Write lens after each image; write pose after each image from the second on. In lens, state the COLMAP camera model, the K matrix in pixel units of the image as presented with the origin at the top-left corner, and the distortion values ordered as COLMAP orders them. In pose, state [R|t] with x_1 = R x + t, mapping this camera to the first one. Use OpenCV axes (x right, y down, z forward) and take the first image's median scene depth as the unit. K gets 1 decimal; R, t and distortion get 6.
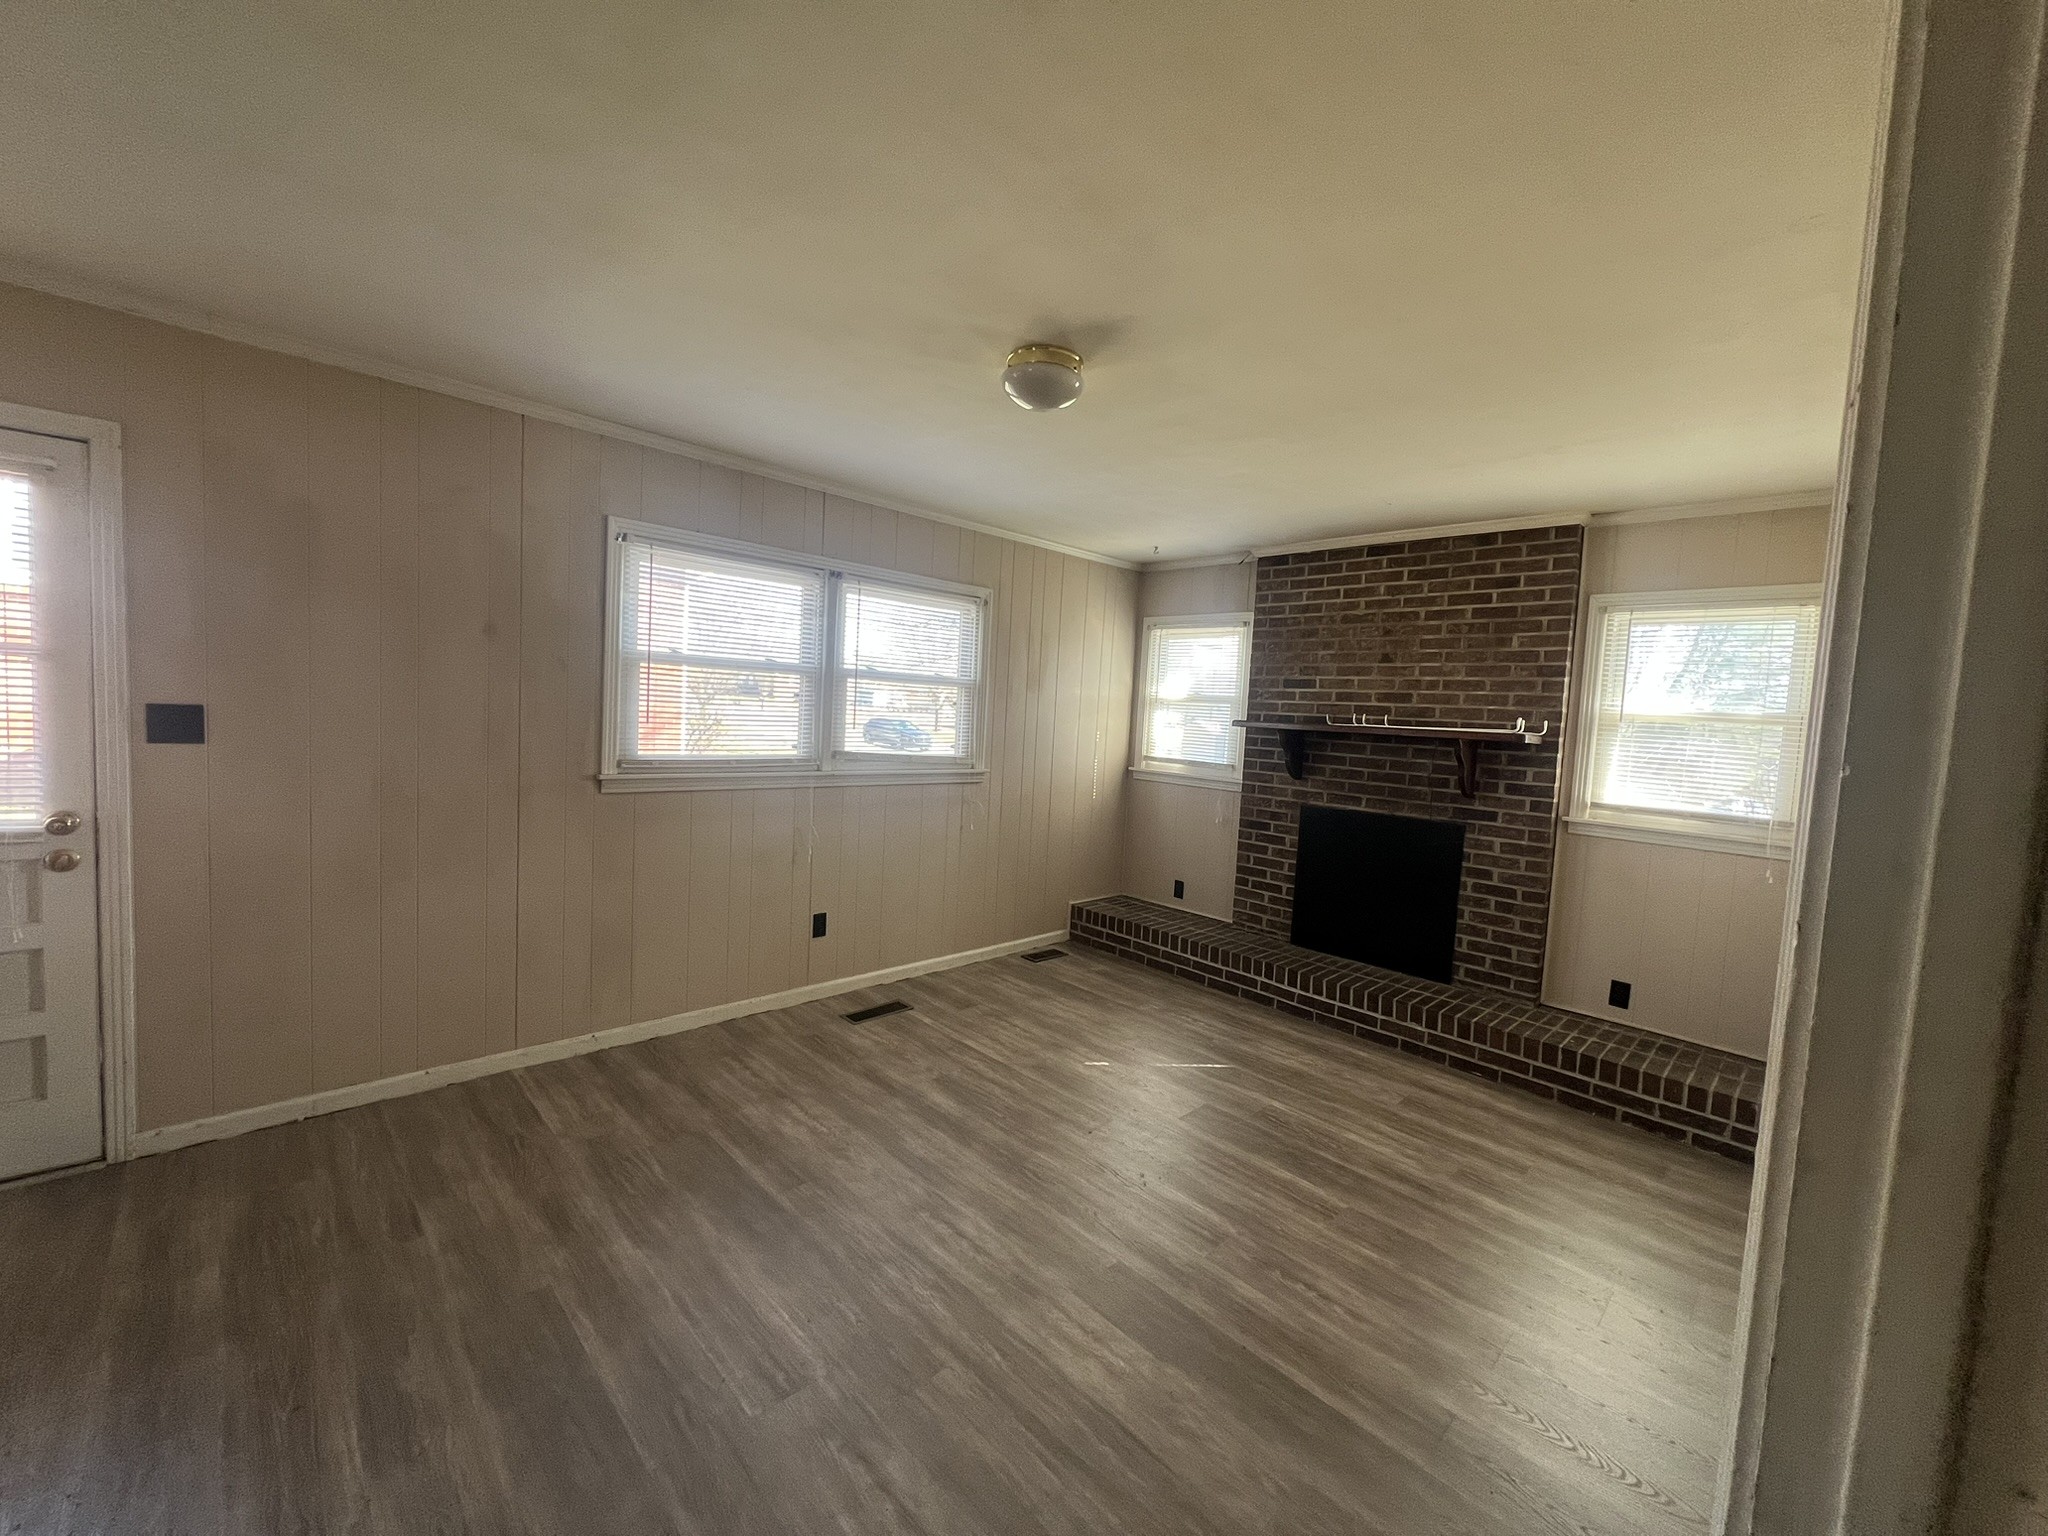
lens RADIAL K [[816.2, 0, 1028.5], [0, 816.2, 763.0], [0, 0, 1]] dist [0.001747, 0.000130]
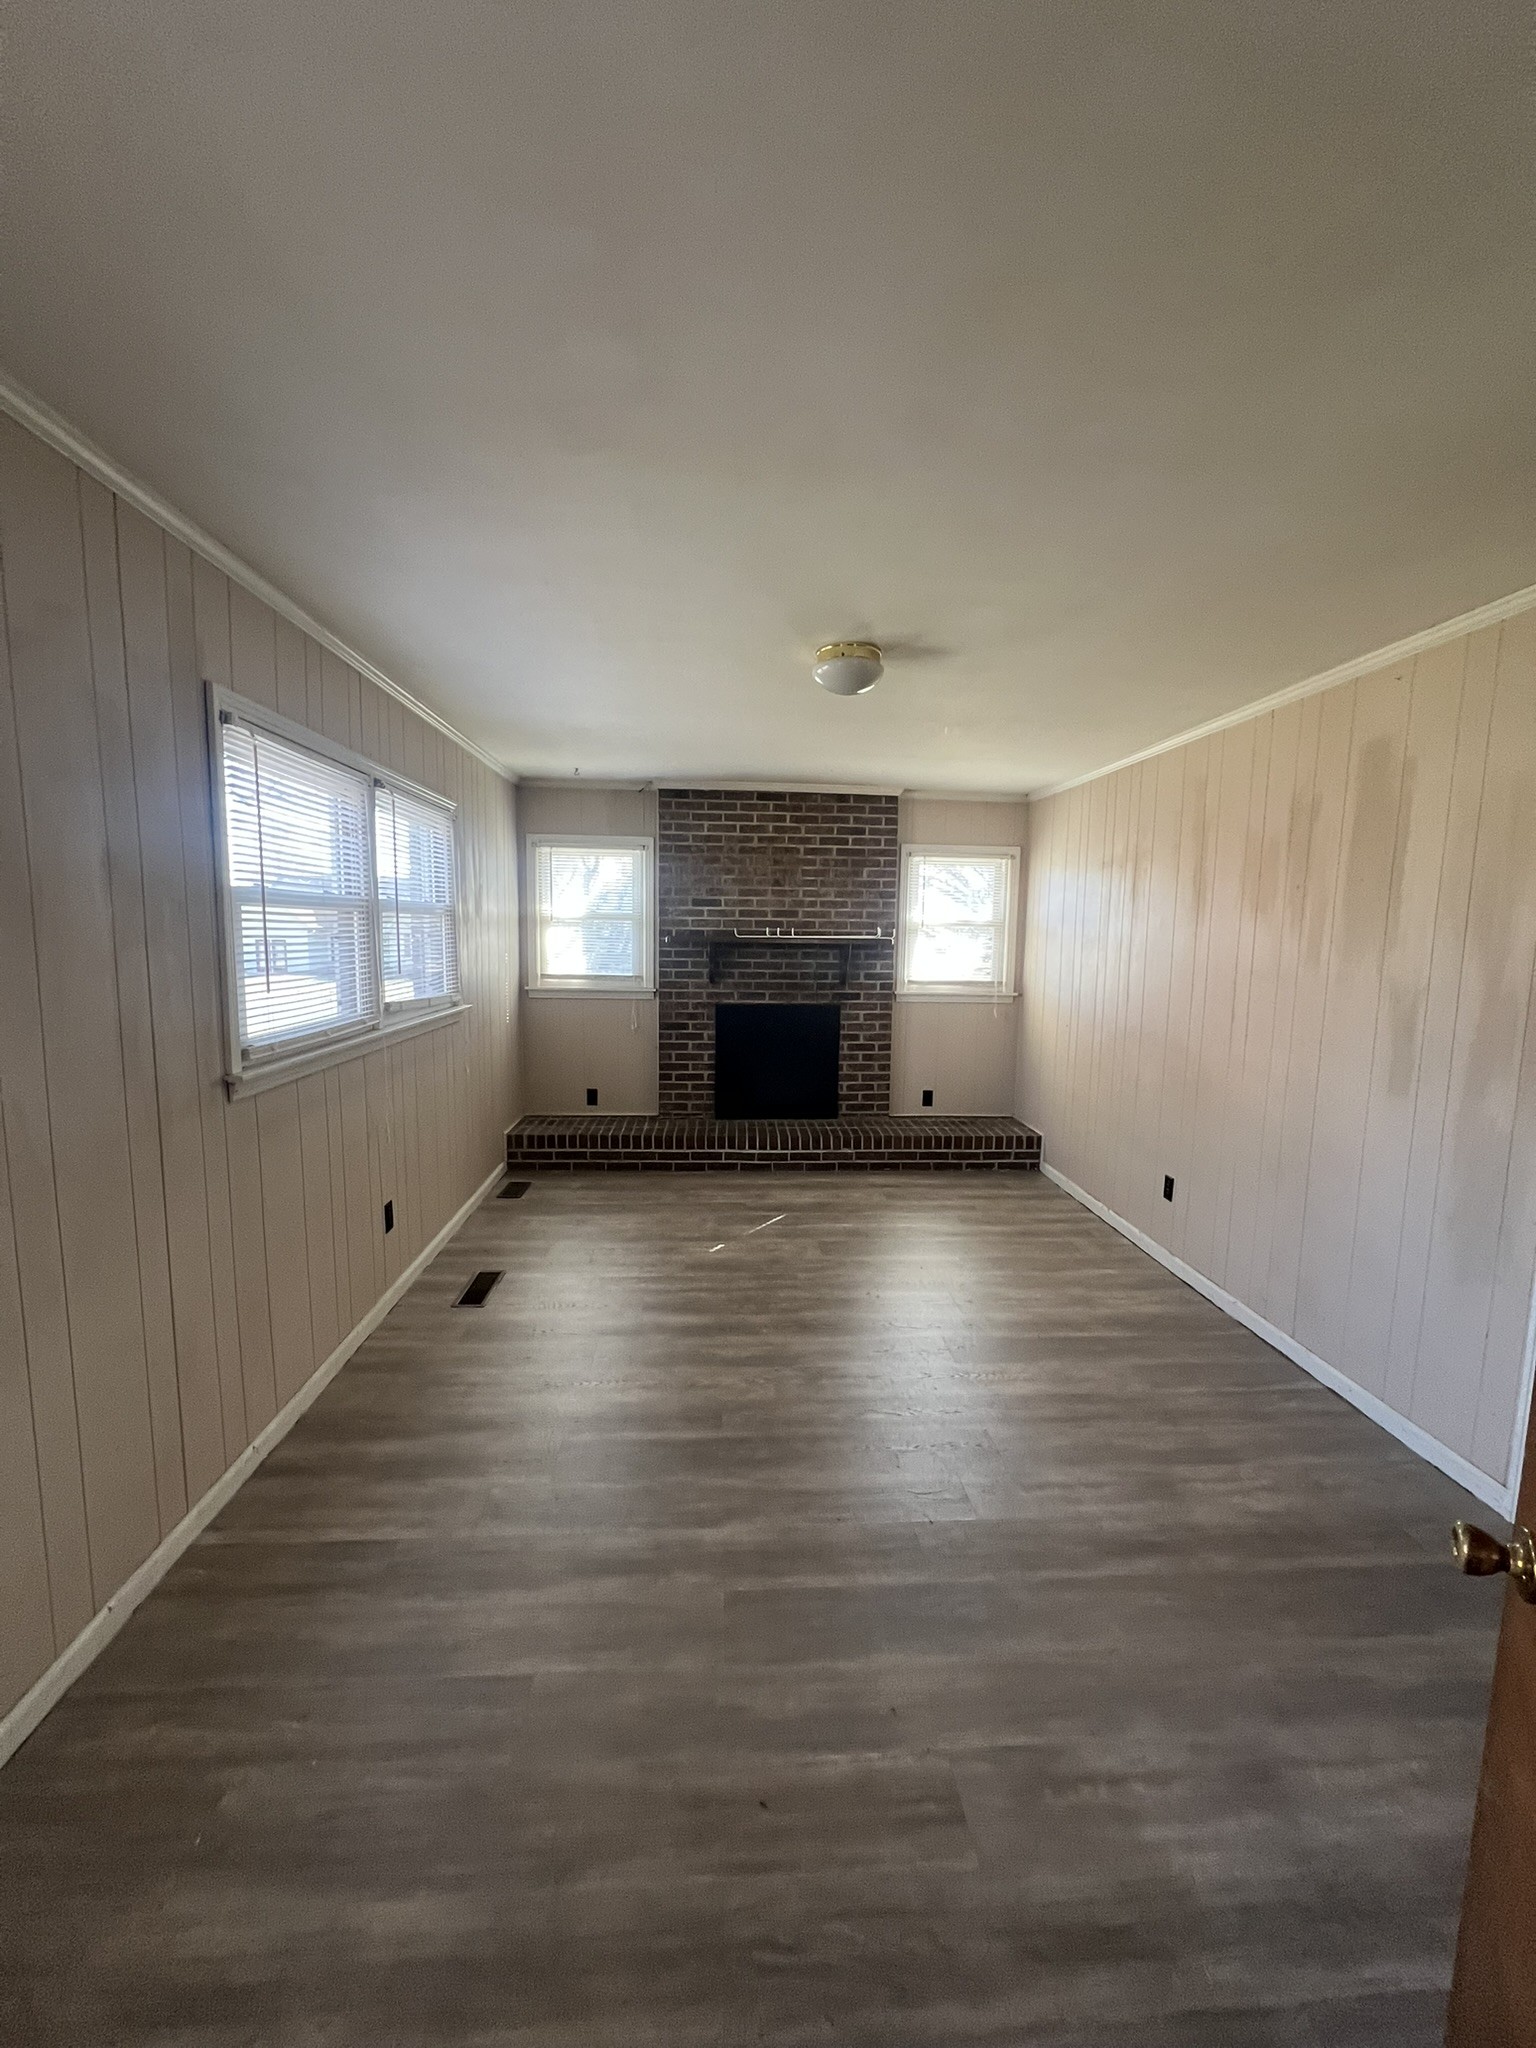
lens RADIAL K [[816.2, 0, 768.0], [0, 816.2, 1024.0], [0, 0, 1]] dist [0.001747, 0.000130]
pose [[0.644999, -0.132913, 0.752536, -0.582320], [0.068225, 0.990841, 0.116527, -0.060658], [-0.761132, -0.023818, 0.648160, 0.178297]]
